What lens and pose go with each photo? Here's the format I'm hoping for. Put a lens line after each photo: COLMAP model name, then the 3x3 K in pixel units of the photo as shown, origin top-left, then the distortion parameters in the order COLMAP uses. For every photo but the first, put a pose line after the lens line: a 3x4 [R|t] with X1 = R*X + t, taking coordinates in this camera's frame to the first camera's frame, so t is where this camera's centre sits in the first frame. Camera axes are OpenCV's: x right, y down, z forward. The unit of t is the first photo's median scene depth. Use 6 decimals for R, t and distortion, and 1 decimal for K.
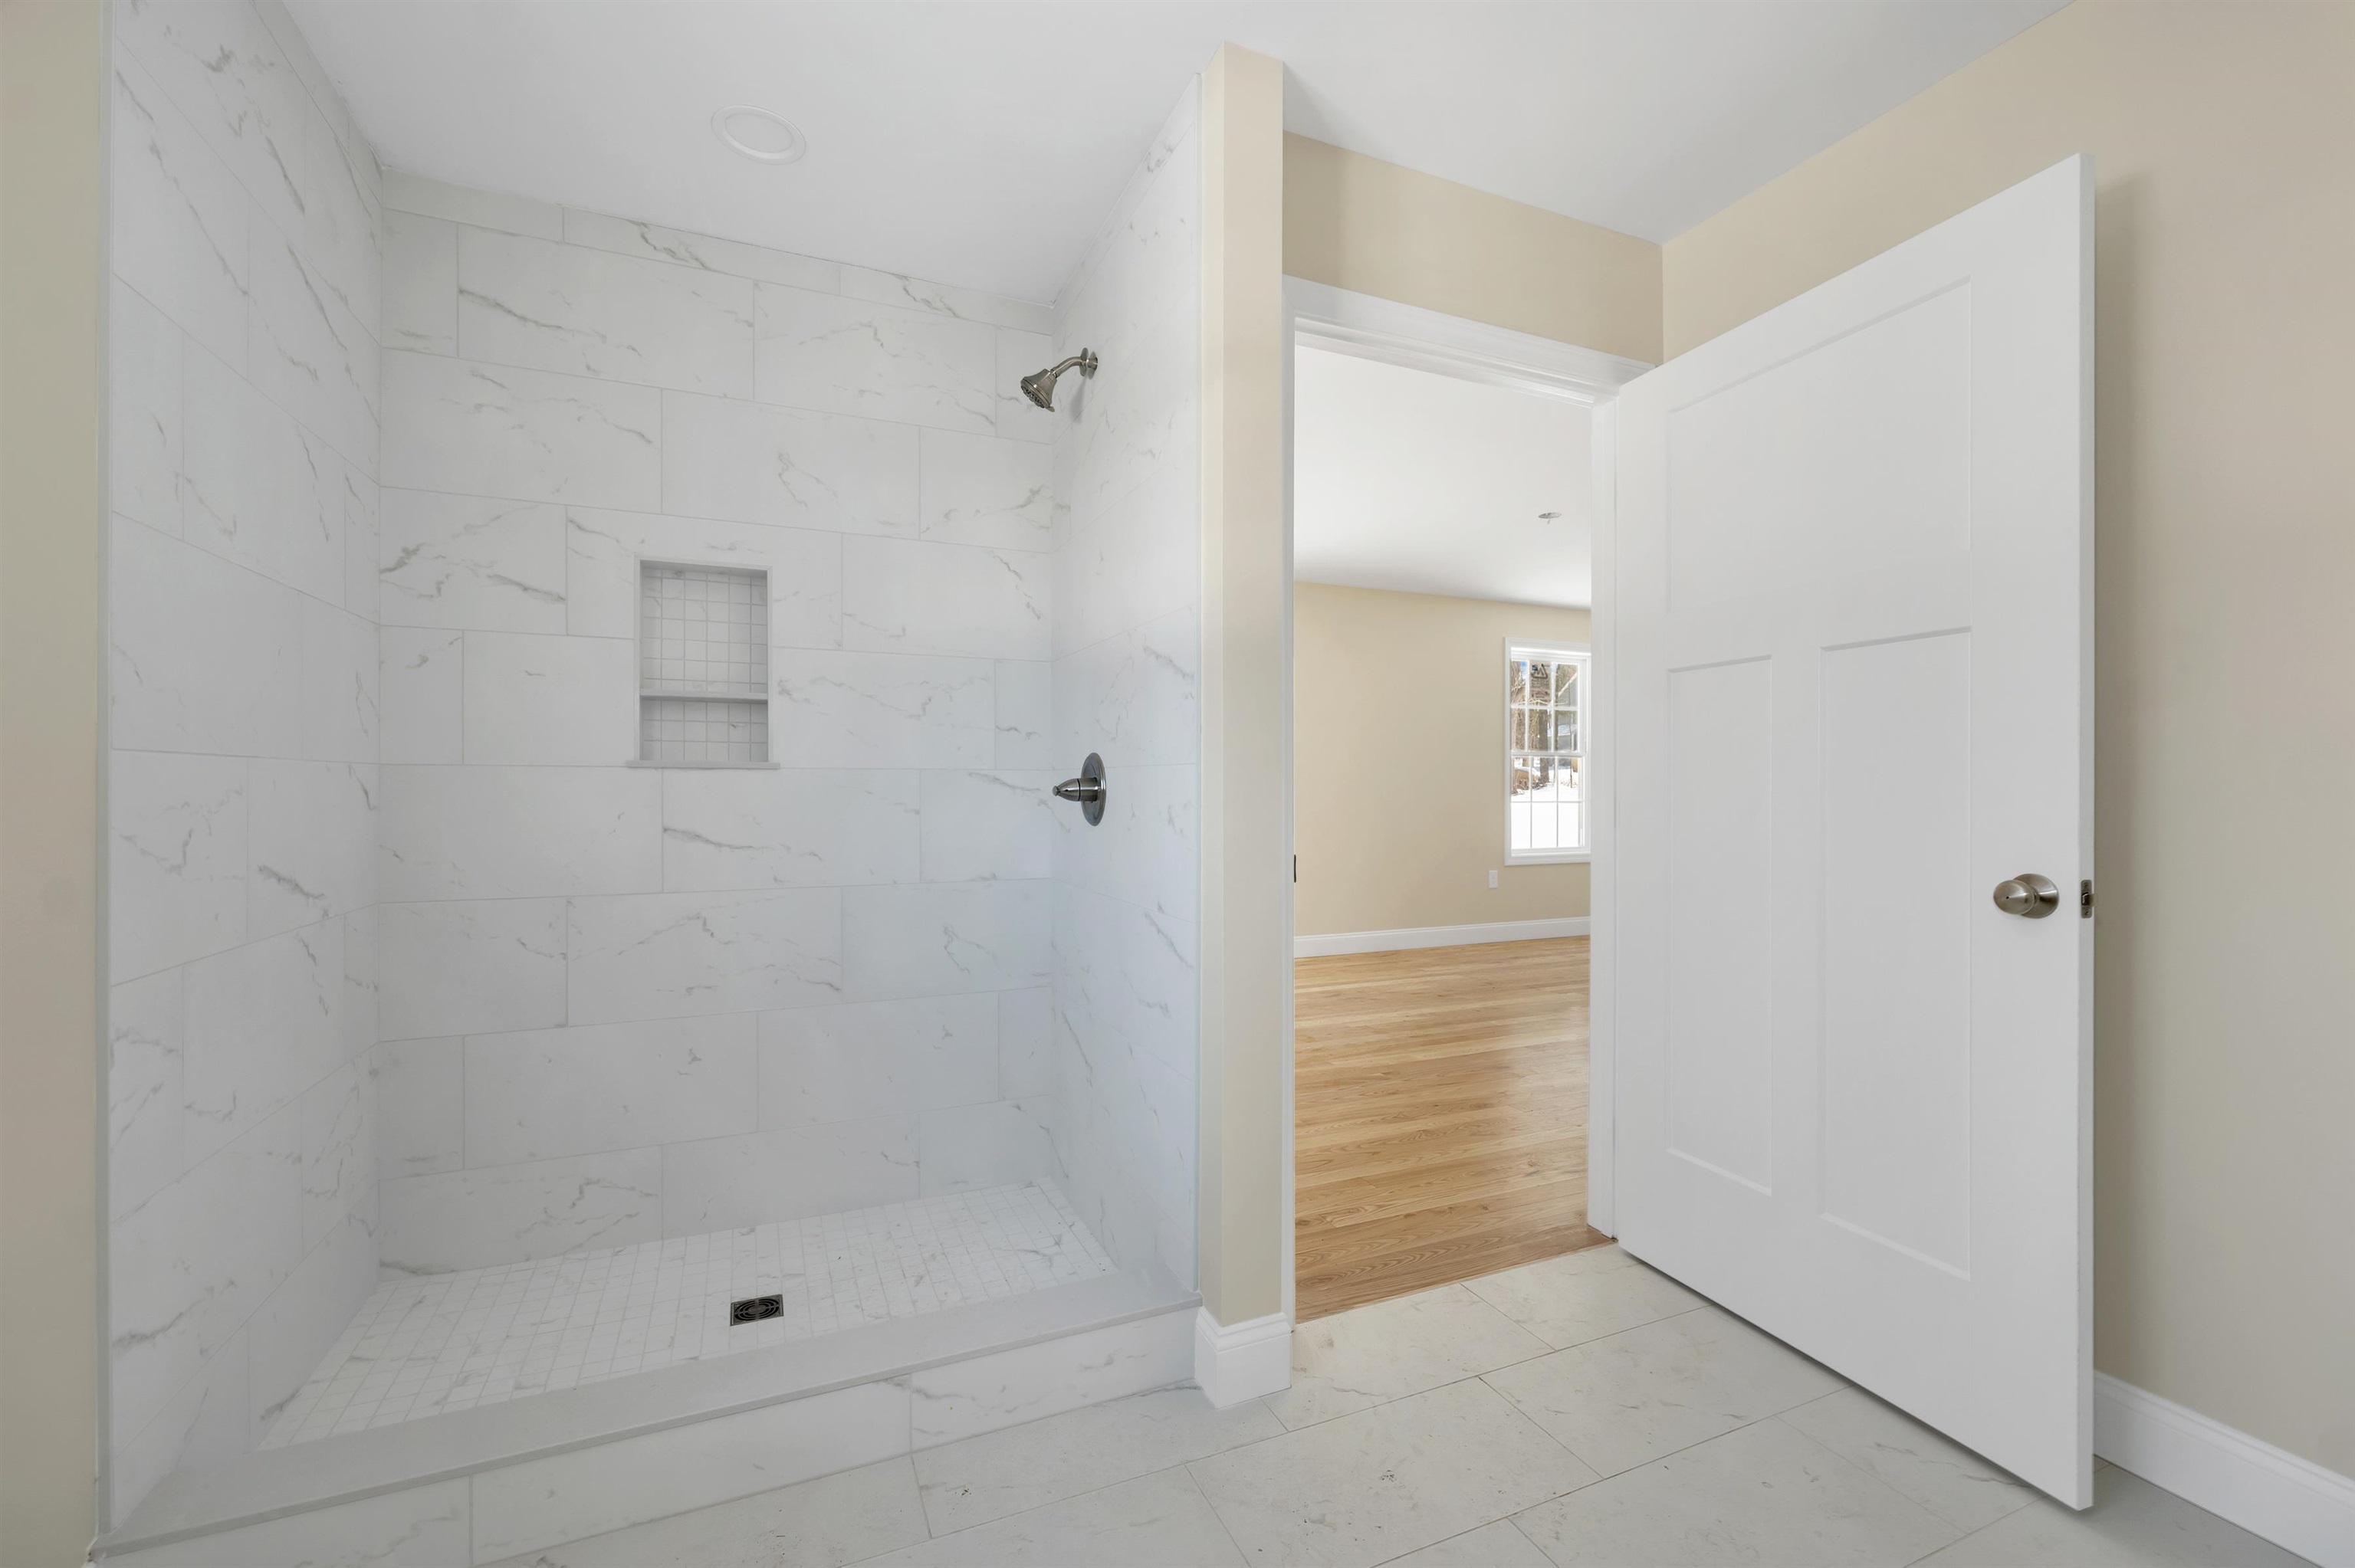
lens RADIAL K [[986.0, 0, 1180.1], [0, 986.0, 787.7], [0, 0, 1]] dist [0.002786, -0.000010]
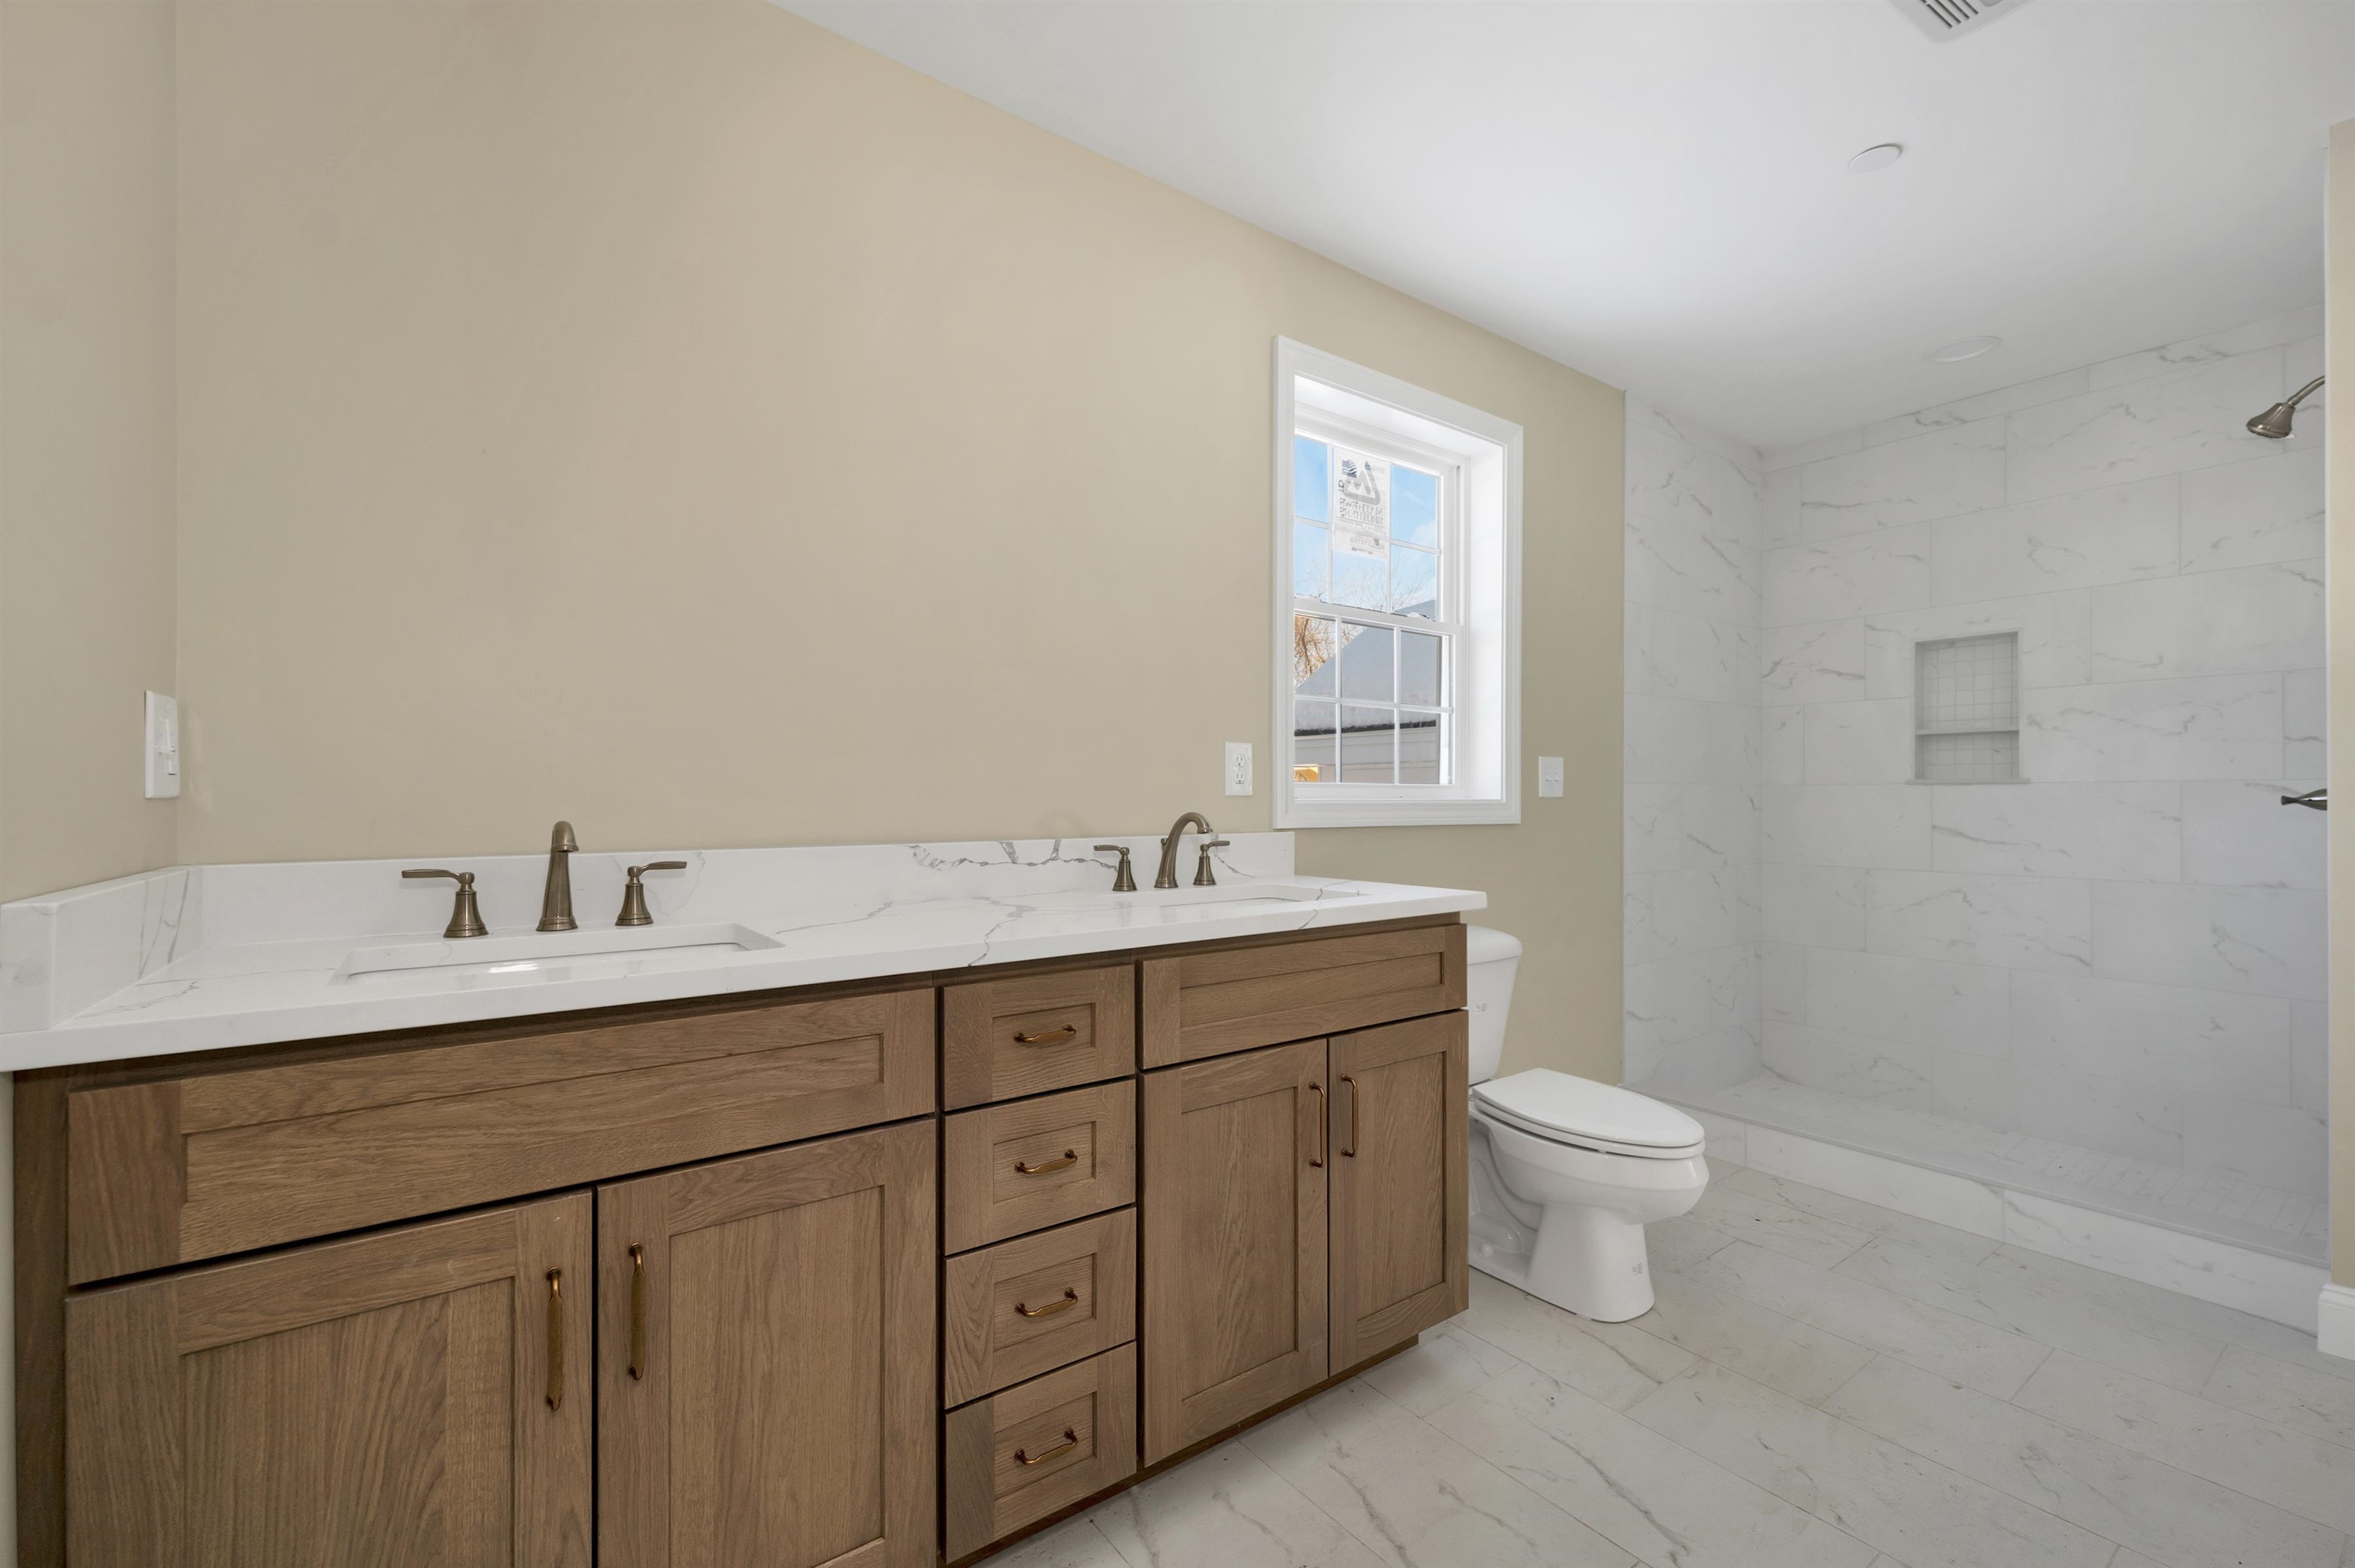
lens RADIAL K [[990.8, 0, 1170.9], [0, 990.8, 808.1], [0, 0, 1]] dist [0.001495, 0.000229]
pose [[0.212276, 0.008694, -0.977171, 0.634100], [0.001300, 0.999957, 0.009179, 0.000136], [0.977209, -0.003219, 0.212255, -0.376665]]
